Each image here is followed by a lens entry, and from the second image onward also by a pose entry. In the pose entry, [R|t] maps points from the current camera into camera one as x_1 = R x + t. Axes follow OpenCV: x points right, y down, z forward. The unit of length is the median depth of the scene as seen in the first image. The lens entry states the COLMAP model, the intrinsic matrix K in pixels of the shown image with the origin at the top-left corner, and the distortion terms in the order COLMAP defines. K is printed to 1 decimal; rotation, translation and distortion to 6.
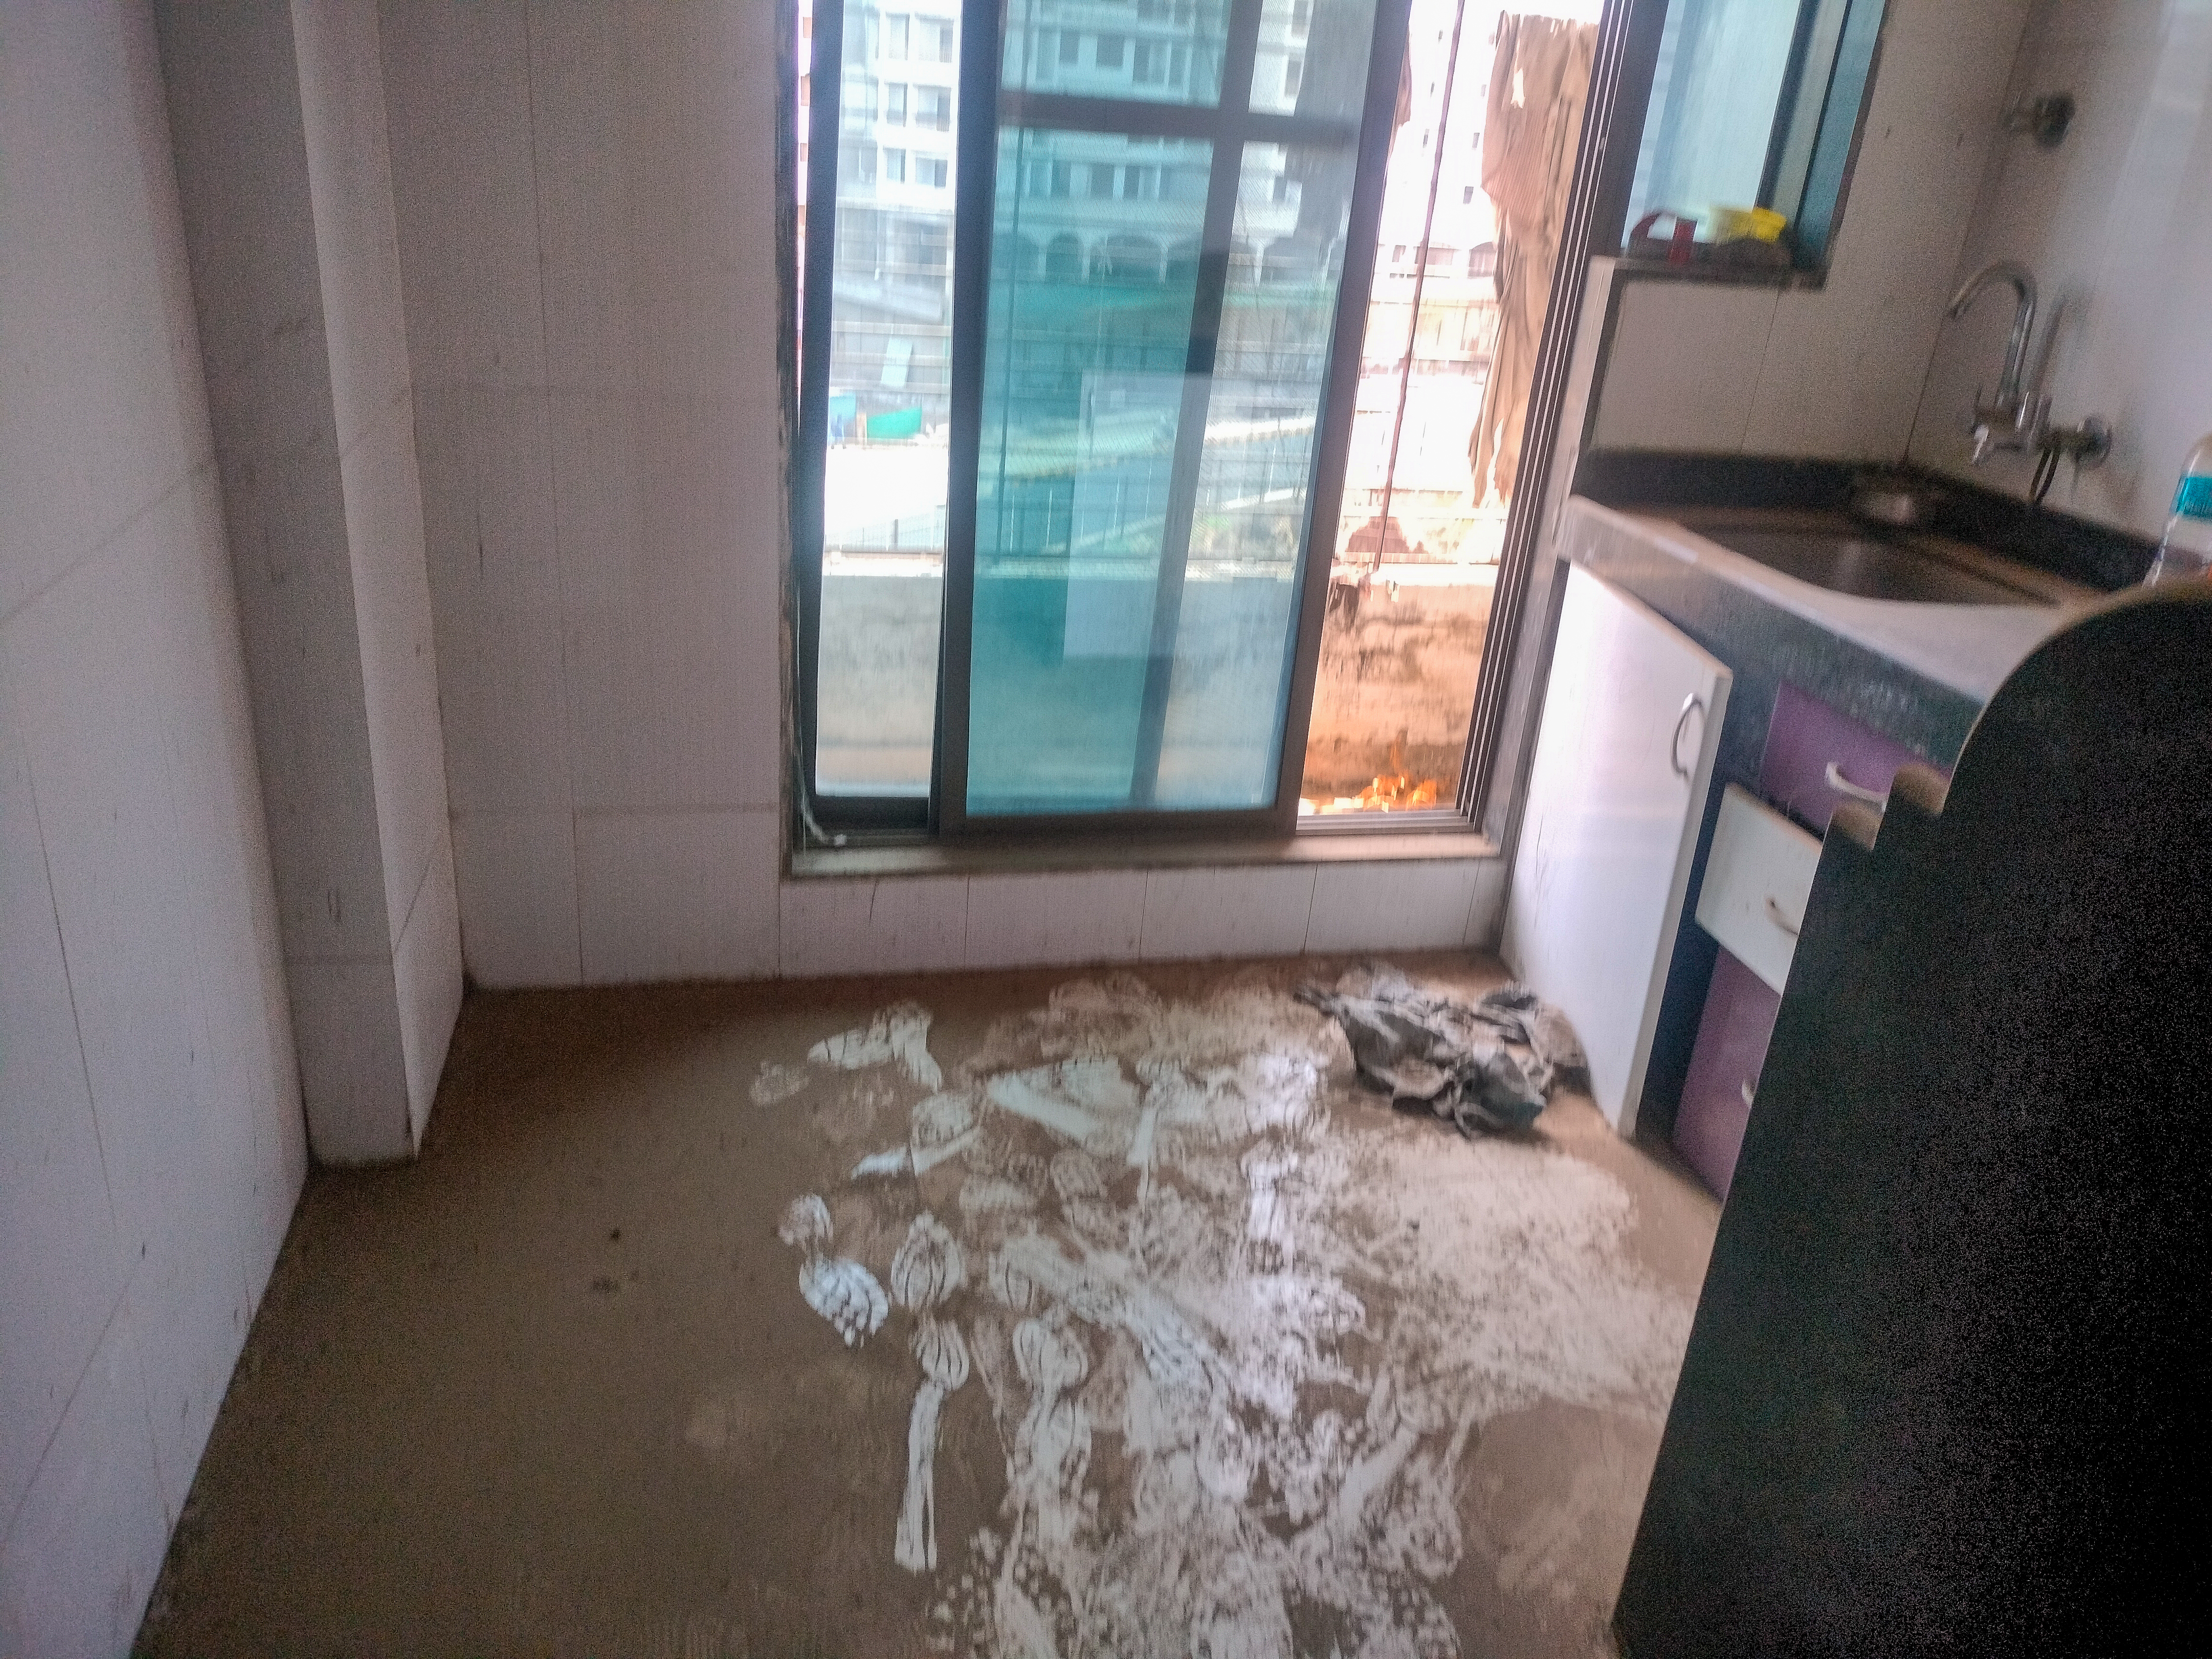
lens RADIAL K [[1649.4, 0, 1109.8], [0, 1649.4, 813.8], [0, 0, 1]] dist [0.095252, -0.106500]
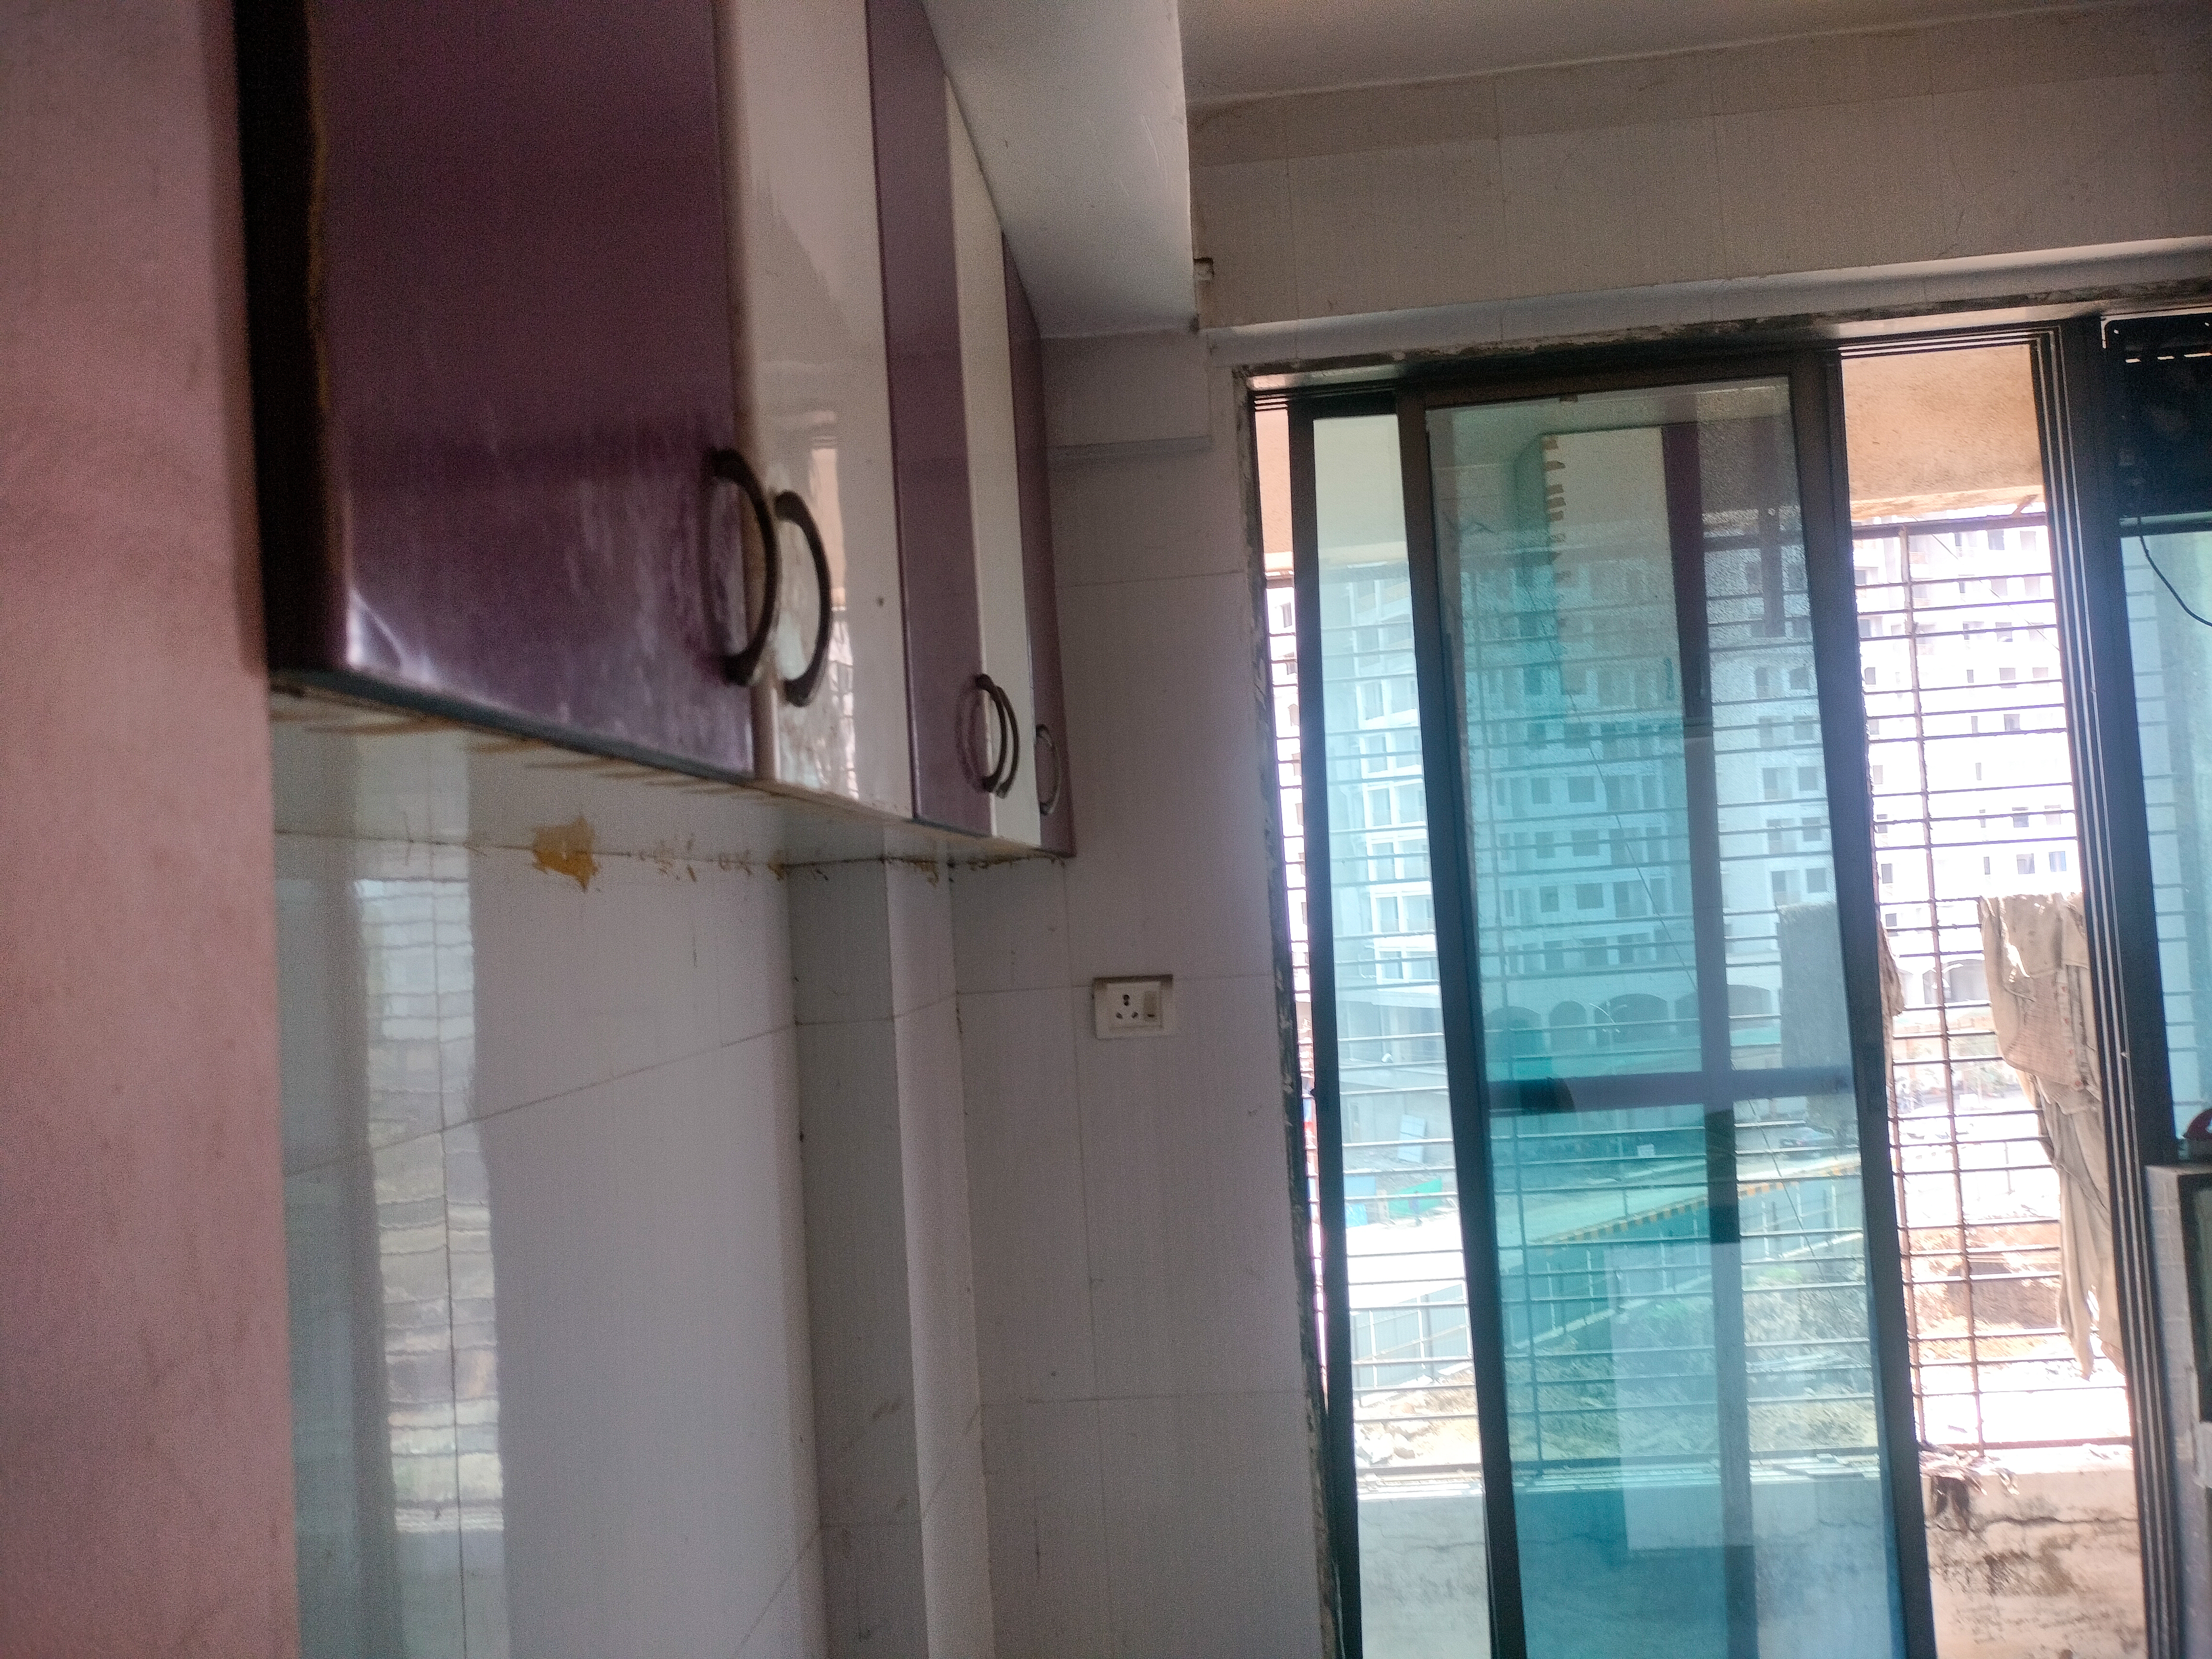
lens RADIAL K [[1649.4, 0, 1128.0], [0, 1649.4, 833.1], [0, 0, 1]] dist [0.095252, -0.106500]
pose [[0.953247, -0.149195, -0.262793, 0.017139], [0.024136, 0.904437, -0.425925, -0.103597], [0.301226, 0.399669, 0.865753, -0.059330]]
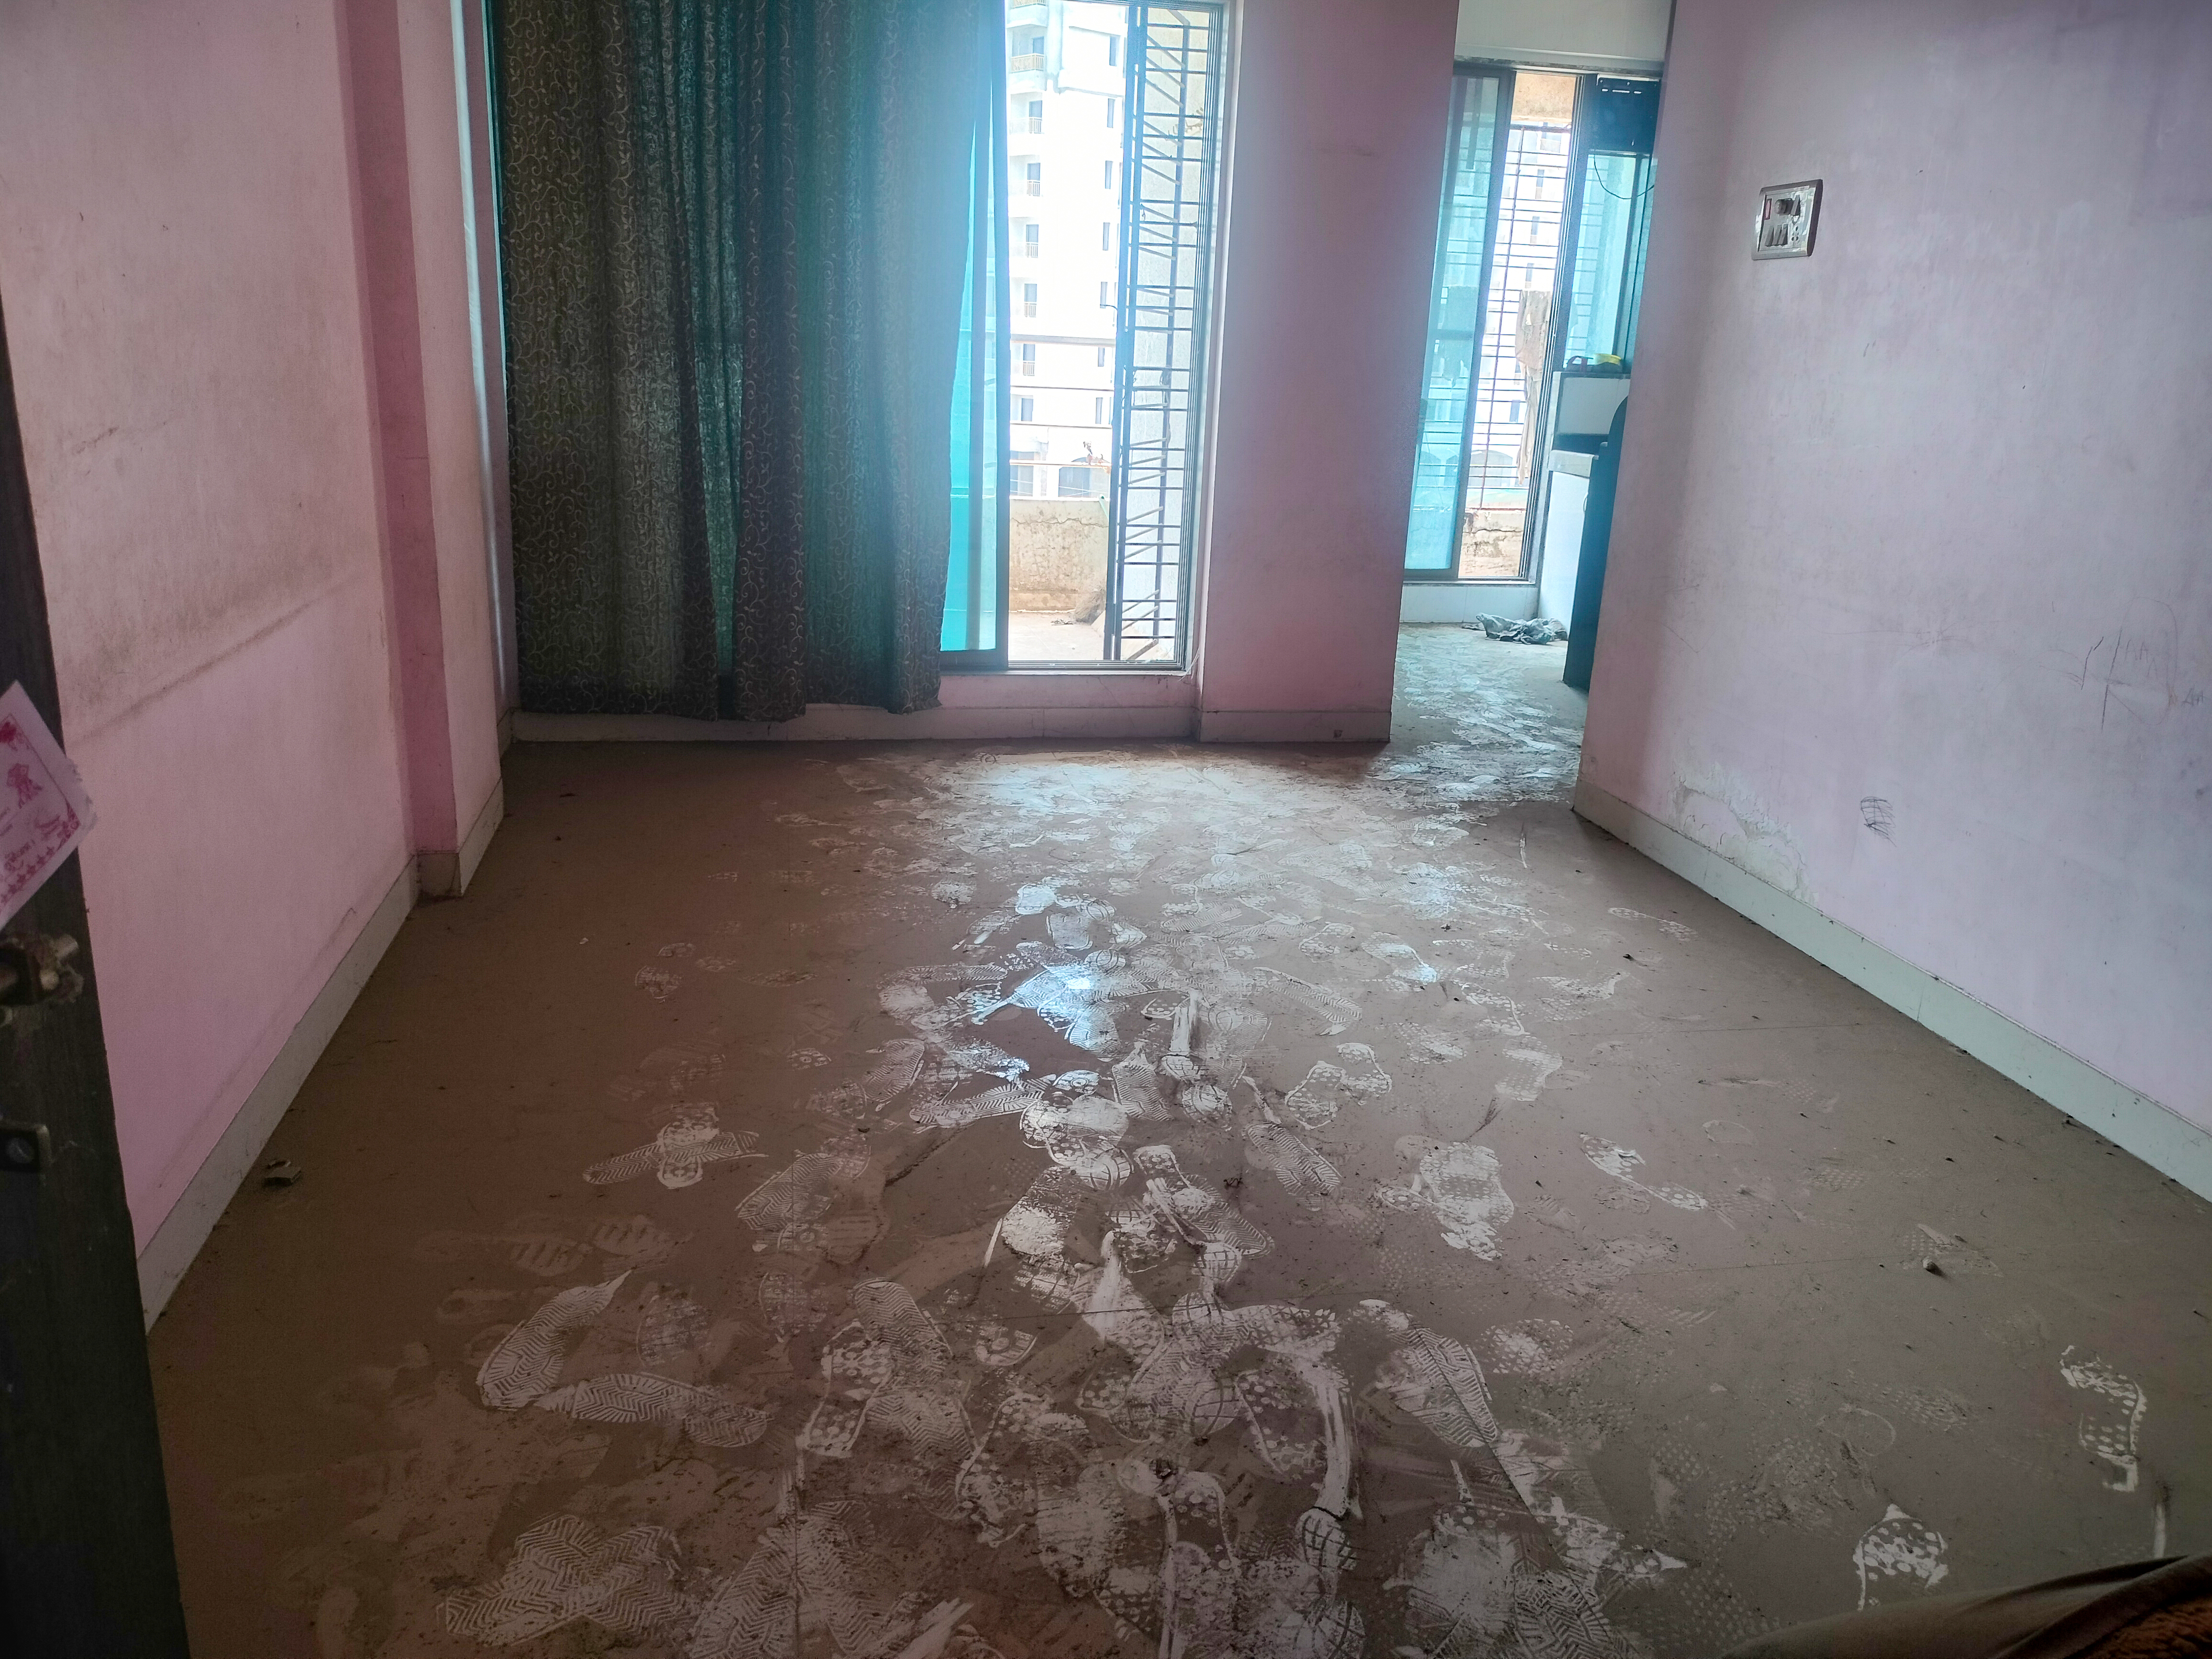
lens RADIAL K [[1649.4, 0, 1114.8], [0, 1649.4, 824.4], [0, 0, 1]] dist [0.095252, -0.106500]
pose [[0.999128, -0.024758, -0.033611, -0.399948], [0.020907, 0.993661, -0.110461, 0.752823], [0.036132, 0.109662, 0.993312, -1.824329]]
